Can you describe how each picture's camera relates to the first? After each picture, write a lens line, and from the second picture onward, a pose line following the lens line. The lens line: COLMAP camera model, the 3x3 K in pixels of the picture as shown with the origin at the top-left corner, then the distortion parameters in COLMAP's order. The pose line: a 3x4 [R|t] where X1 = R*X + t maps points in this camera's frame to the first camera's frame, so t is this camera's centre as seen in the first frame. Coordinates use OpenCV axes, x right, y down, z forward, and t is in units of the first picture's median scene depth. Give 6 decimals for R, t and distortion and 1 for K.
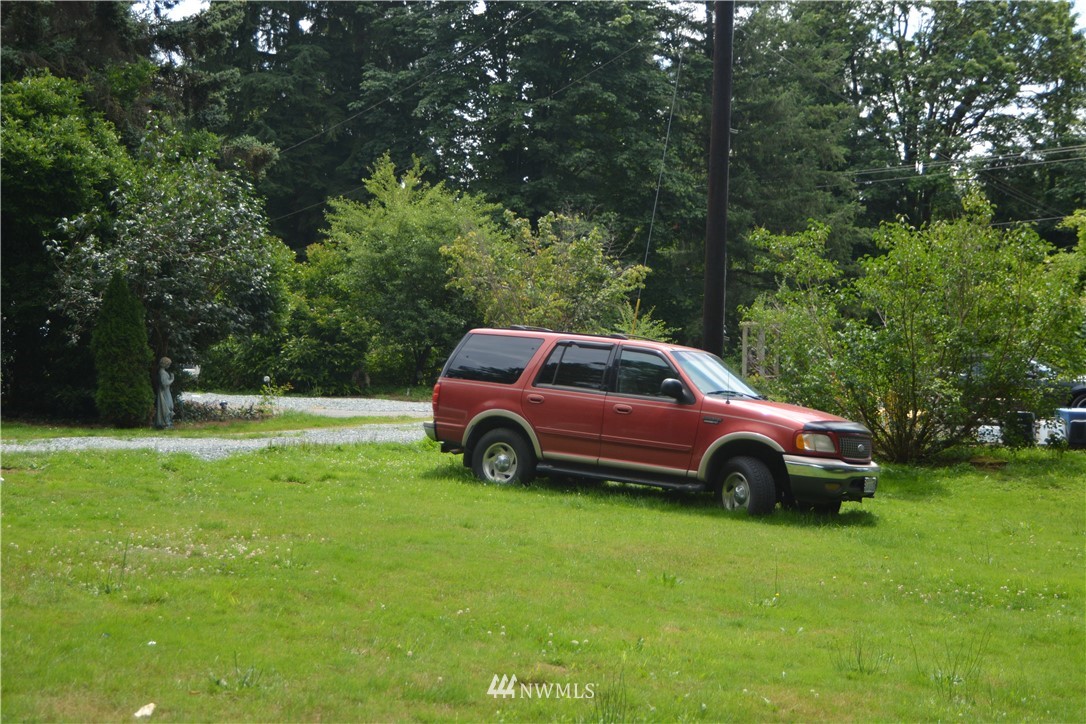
lens RADIAL K [[1640.9, 0, 543.0], [0, 1640.9, 362.0], [0, 0, 1]] dist [-0.005220, 0.190185]
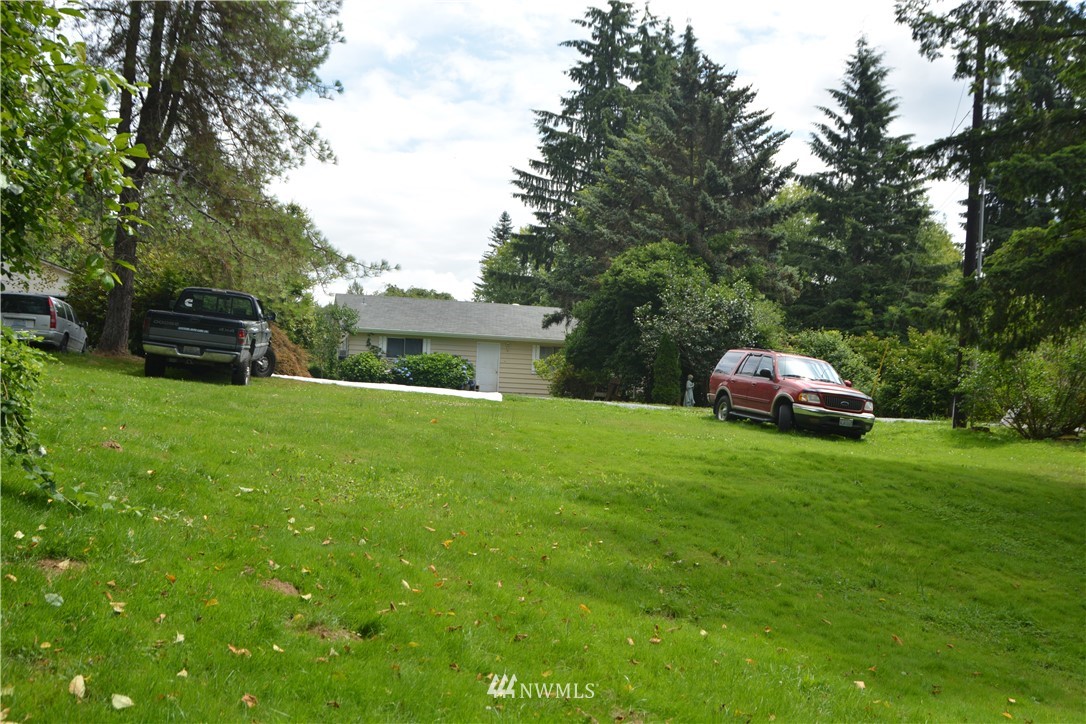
lens RADIAL K [[1149.5, 0, 543.0], [0, 1149.5, 362.0], [0, 0, 1]] dist [-0.126340, 0.119920]
pose [[0.742665, -0.001153, -0.669662, 0.821913], [-0.049430, 0.997176, -0.056535, 0.095930], [0.667837, 0.075088, 0.740511, -0.252760]]
